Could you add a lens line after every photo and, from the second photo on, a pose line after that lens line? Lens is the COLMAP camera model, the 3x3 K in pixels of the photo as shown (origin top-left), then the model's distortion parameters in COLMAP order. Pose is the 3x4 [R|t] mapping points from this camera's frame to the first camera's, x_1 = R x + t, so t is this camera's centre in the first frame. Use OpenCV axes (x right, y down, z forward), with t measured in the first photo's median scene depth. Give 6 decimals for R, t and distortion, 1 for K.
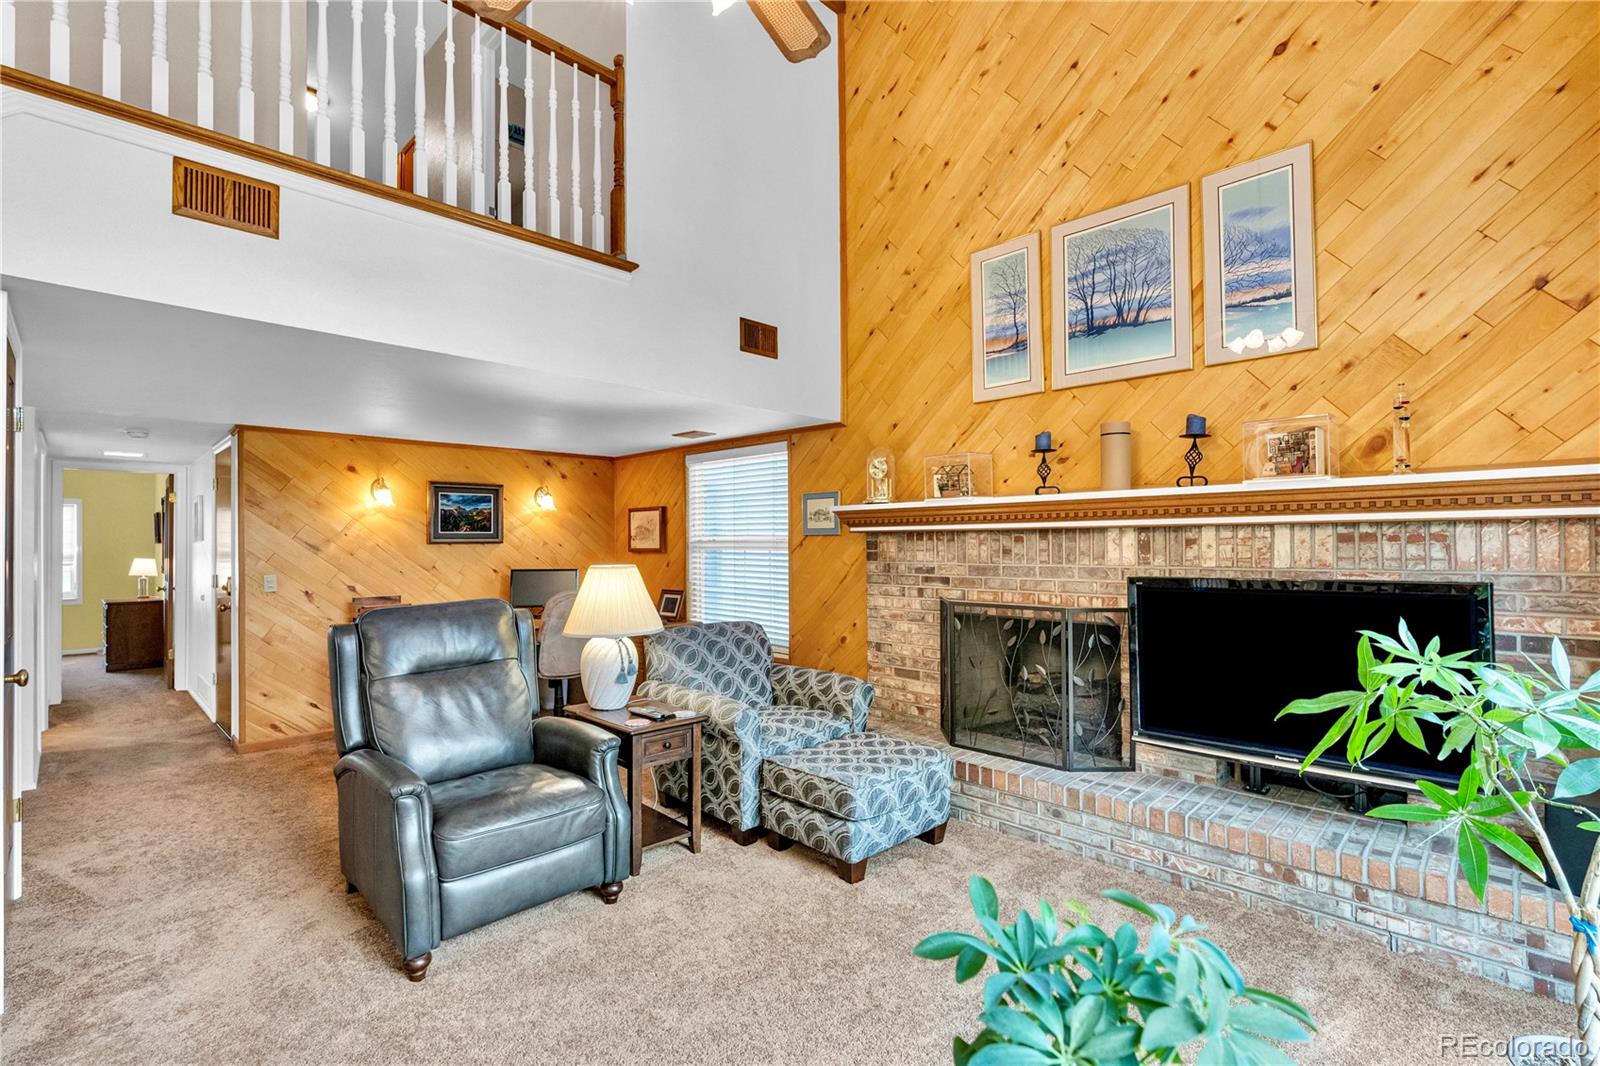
lens RADIAL K [[718.6, 0, 791.4], [0, 718.6, 542.6], [0, 0, 1]] dist [-0.011207, 0.001753]
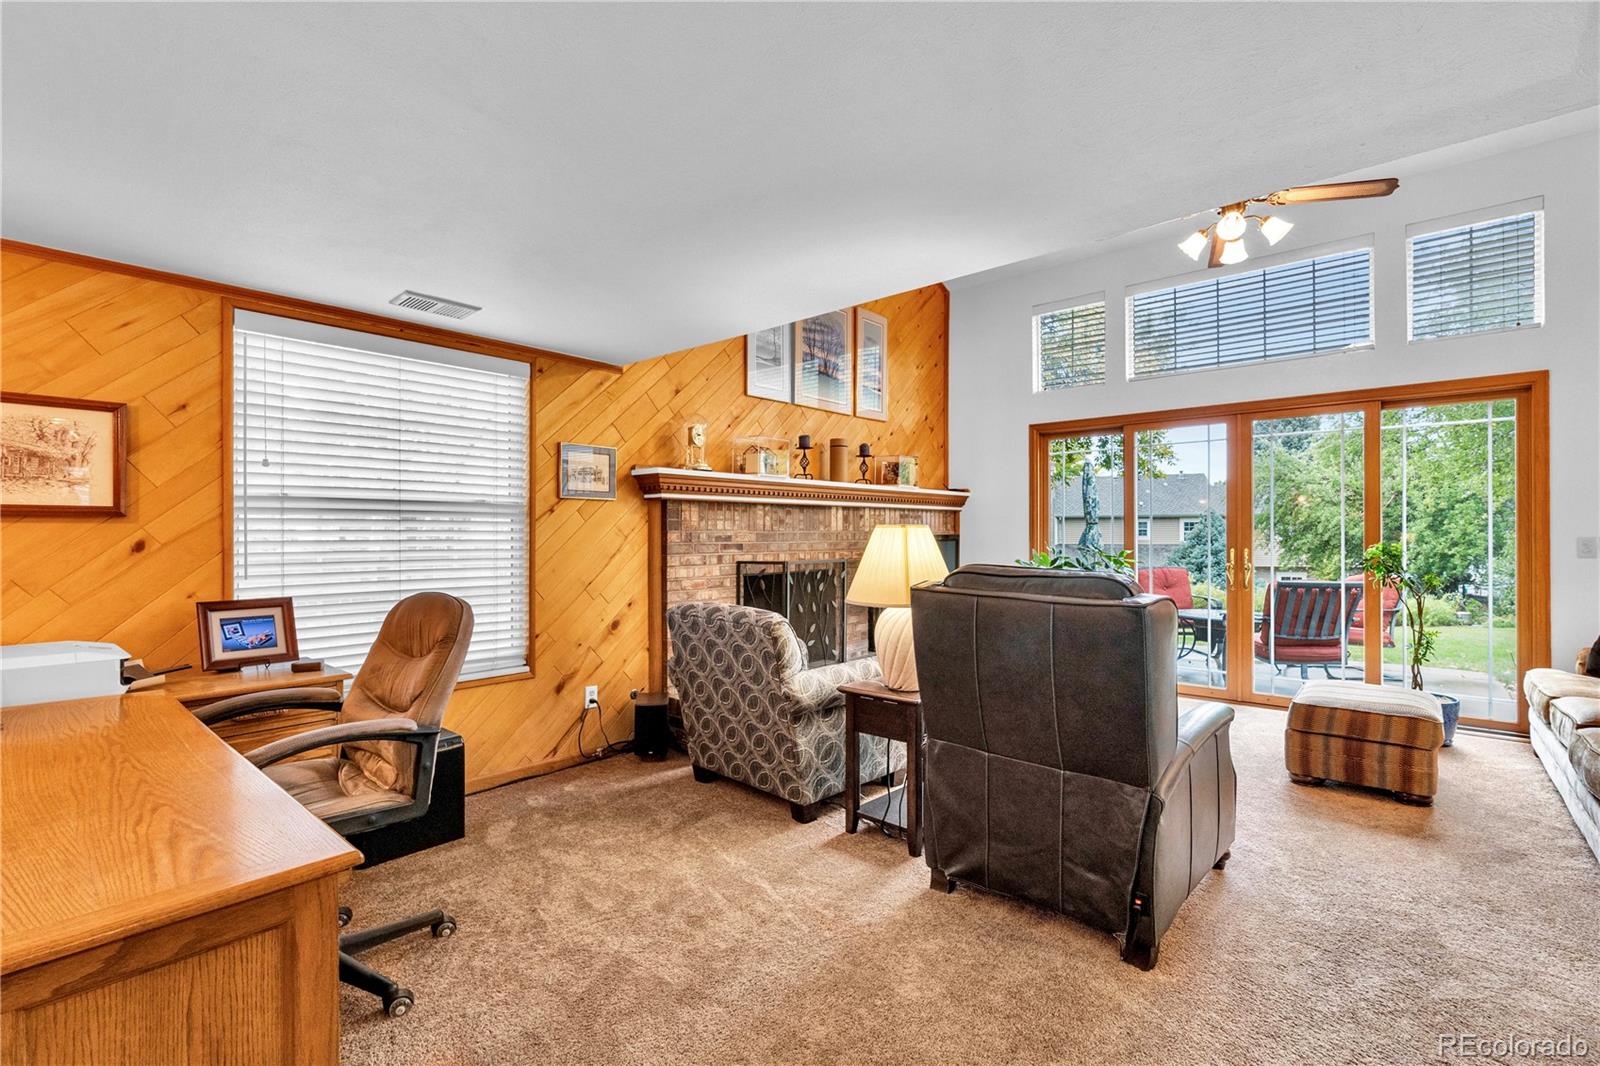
lens RADIAL K [[718.6, 0, 796.2], [0, 718.6, 529.3], [0, 0, 1]] dist [-0.011207, 0.001753]
pose [[-0.059359, 0.009631, 0.998190, -1.024642], [-0.000045, 0.999953, -0.009651, 0.040851], [-0.998237, -0.000618, -0.059356, 1.106317]]
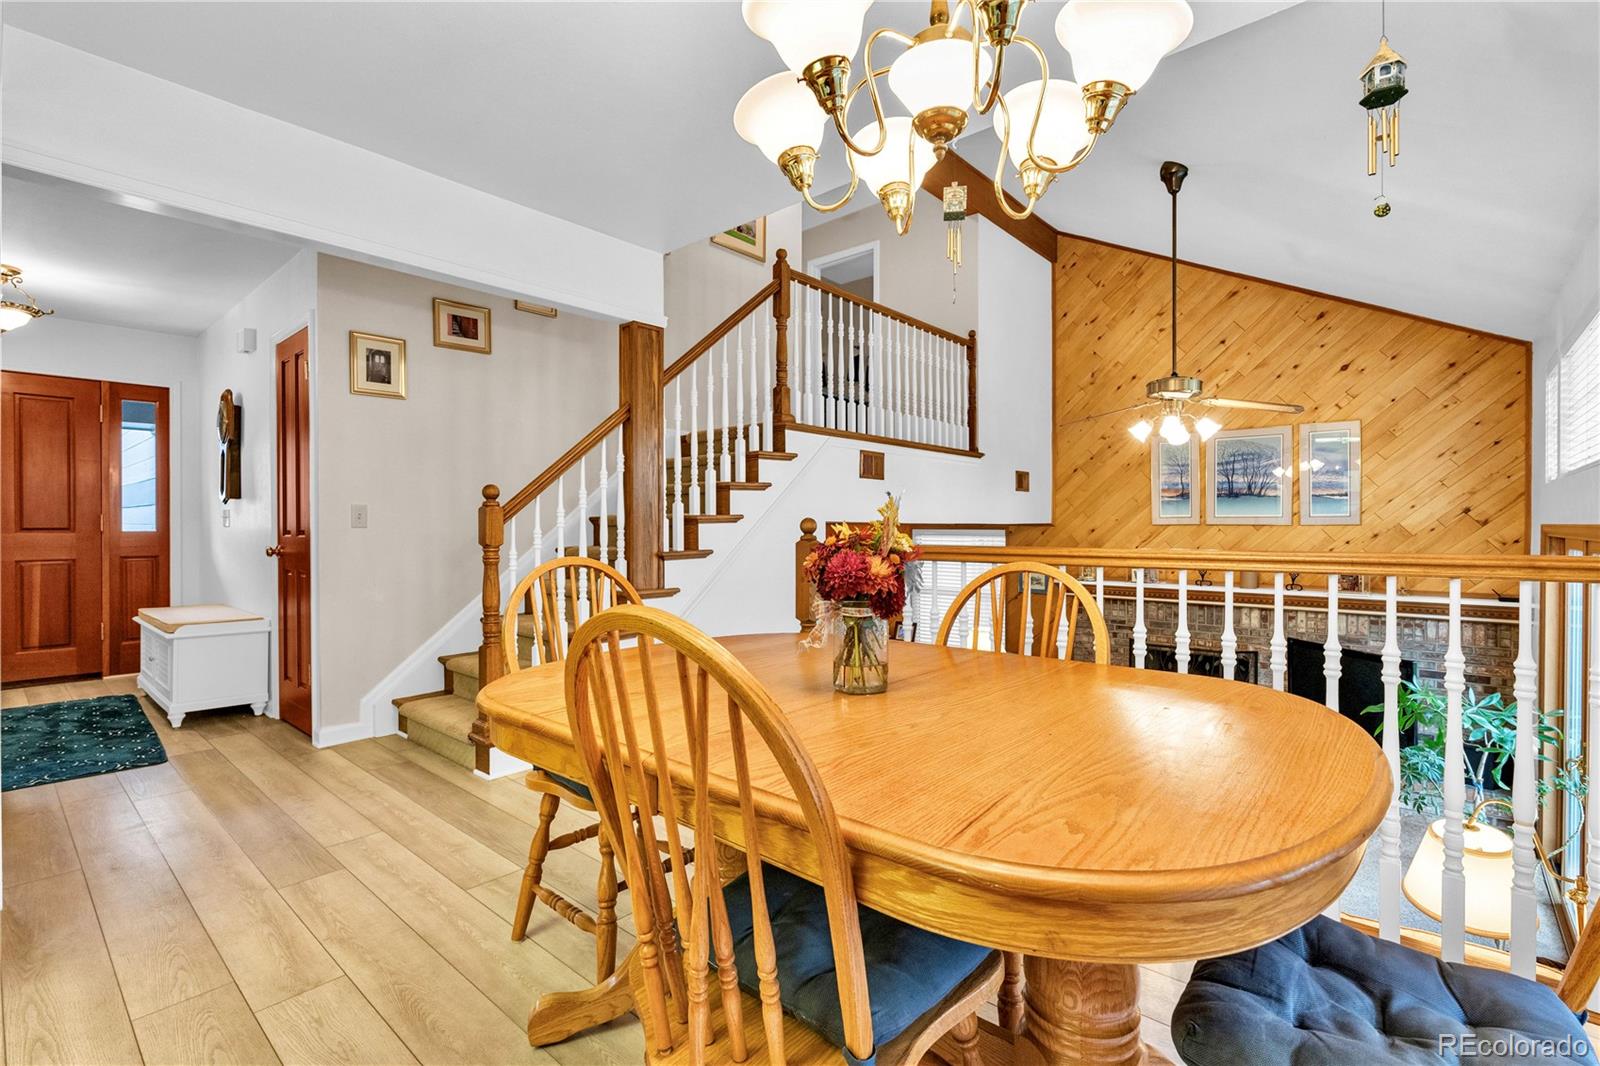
lens RADIAL K [[718.6, 0, 803.9], [0, 718.6, 534.3], [0, 0, 1]] dist [-0.011207, 0.001753]
pose [[0.997422, 0.007230, 0.071394, -0.767609], [-0.008136, 0.999890, 0.012411, -0.208493], [-0.071297, -0.012960, 0.997371, -0.704047]]
